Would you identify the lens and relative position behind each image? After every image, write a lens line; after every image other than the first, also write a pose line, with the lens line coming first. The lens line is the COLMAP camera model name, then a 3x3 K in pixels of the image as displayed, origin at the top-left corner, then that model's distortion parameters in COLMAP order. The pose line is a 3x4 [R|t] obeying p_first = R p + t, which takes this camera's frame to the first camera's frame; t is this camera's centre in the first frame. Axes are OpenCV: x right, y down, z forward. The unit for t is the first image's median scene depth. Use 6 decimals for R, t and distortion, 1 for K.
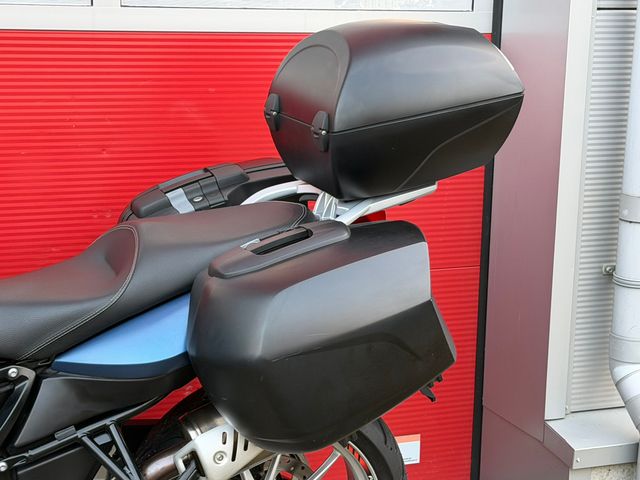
lens RADIAL K [[1318.9, 0, 320.0], [0, 1318.9, 240.0], [0, 0, 1]] dist [0.135588, 0.122433]
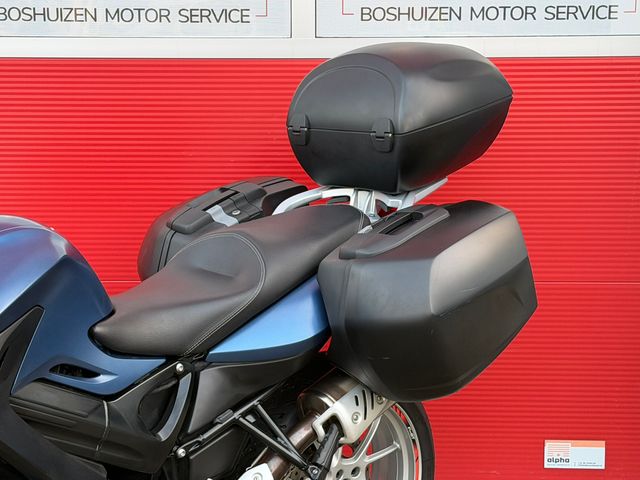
lens RADIAL K [[1331.2, 0, 320.0], [0, 1331.2, 240.0], [0, 0, 1]] dist [0.119815, 0.153556]
pose [[0.925380, -0.101181, 0.365287, -0.513576], [0.121856, 0.991968, -0.033931, 0.045577], [-0.358920, 0.075912, 0.930276, -0.087281]]
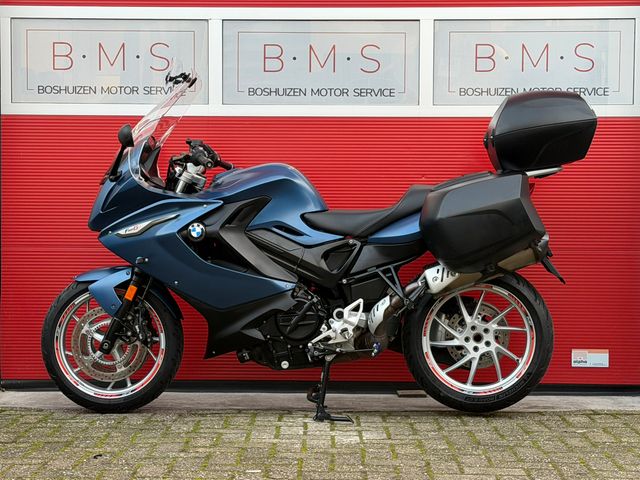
lens RADIAL K [[1318.9, 0, 320.0], [0, 1318.9, 240.0], [0, 0, 1]] dist [0.135588, 0.122433]
pose [[0.918351, -0.013078, -0.395552, 0.616464], [-0.062178, 0.982275, -0.176835, 0.498401], [0.390853, 0.186991, 0.901259, -1.067633]]
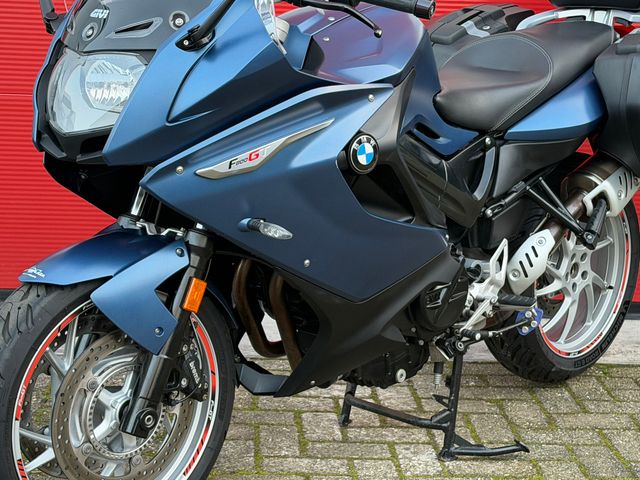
lens RADIAL K [[1318.9, 0, 320.0], [0, 1318.9, 240.0], [0, 0, 1]] dist [0.135588, 0.122433]
pose [[0.902741, -0.098389, 0.418783, -0.917802], [0.099512, 0.994851, 0.019218, 0.152998], [-0.418517, 0.024325, 0.907883, -0.097709]]
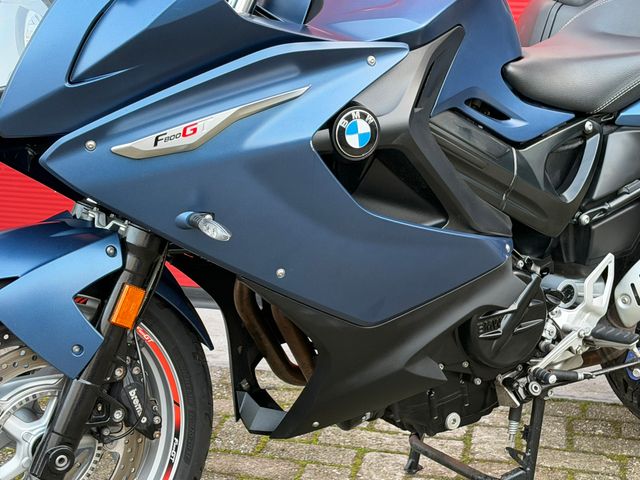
lens RADIAL K [[1318.4, 0, 298.3], [0, 1318.4, 238.5], [0, 0, 1]] dist [0.138196, 0.057204]
pose [[0.980868, -0.054918, 0.186765, -0.629157], [0.055406, 0.998460, 0.002613, 0.167623], [-0.186621, 0.007785, 0.982401, 0.060416]]
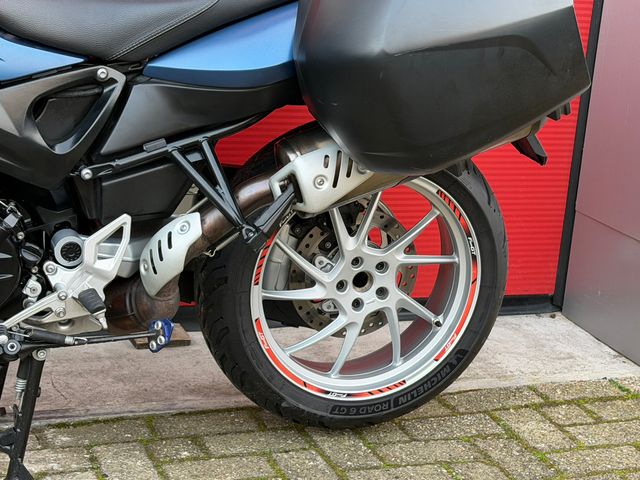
lens RADIAL K [[1318.9, 0, 320.0], [0, 1318.9, 240.0], [0, 0, 1]] dist [0.135588, 0.122433]
pose [[0.997801, 0.062020, -0.023380, -0.051787], [-0.060407, 0.996100, 0.064308, 0.144764], [0.027277, -0.062754, 0.997656, 0.083851]]
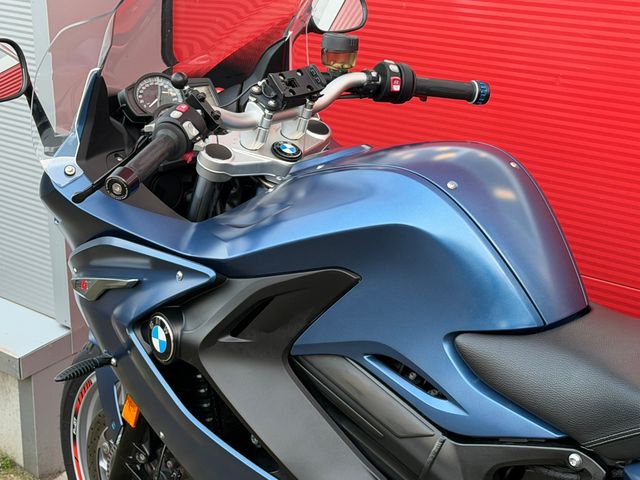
lens RADIAL K [[1318.9, 0, 320.0], [0, 1318.9, 240.0], [0, 0, 1]] dist [0.135588, 0.122433]
pose [[0.407867, 0.243350, -0.880014, 0.300335], [-0.168650, 0.967322, 0.189328, -0.121091], [0.897330, 0.071194, 0.435580, 0.560763]]
